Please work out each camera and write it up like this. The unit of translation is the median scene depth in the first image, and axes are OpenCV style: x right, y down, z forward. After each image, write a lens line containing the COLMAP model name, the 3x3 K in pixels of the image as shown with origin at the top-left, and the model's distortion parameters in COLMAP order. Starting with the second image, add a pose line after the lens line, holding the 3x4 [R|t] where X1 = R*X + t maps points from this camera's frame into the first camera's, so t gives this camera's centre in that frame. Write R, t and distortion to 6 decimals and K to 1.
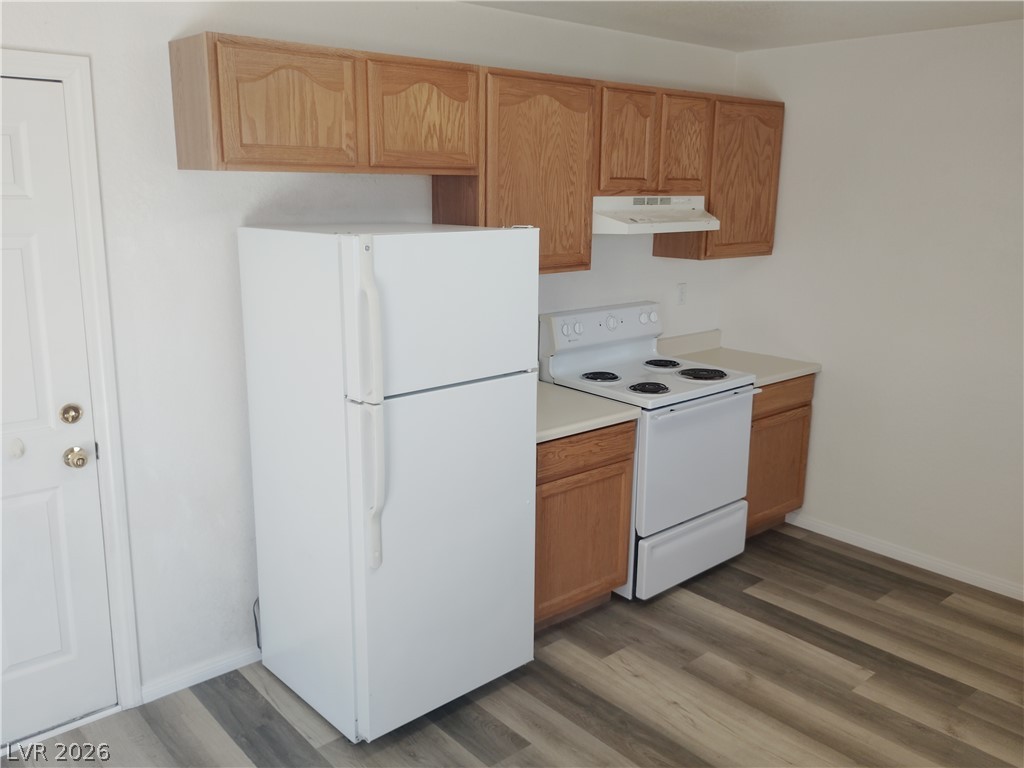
lens RADIAL K [[855.3, 0, 512.0], [0, 855.3, 384.0], [0, 0, 1]] dist [0.082483, -0.131444]
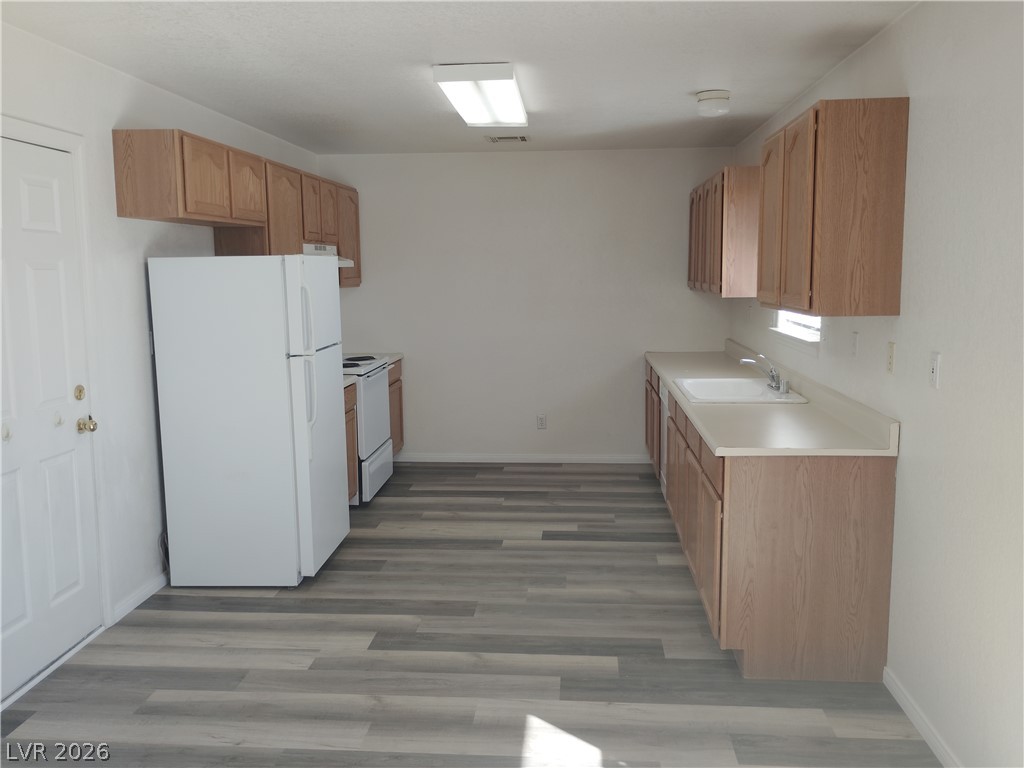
lens RADIAL K [[855.3, 0, 512.0], [0, 855.3, 384.0], [0, 0, 1]] dist [0.082483, -0.131444]
pose [[0.715553, -0.110331, 0.689791, -0.830240], [0.172668, 0.984743, -0.021609, 0.144205], [-0.676882, 0.134568, 0.723686, -0.373538]]
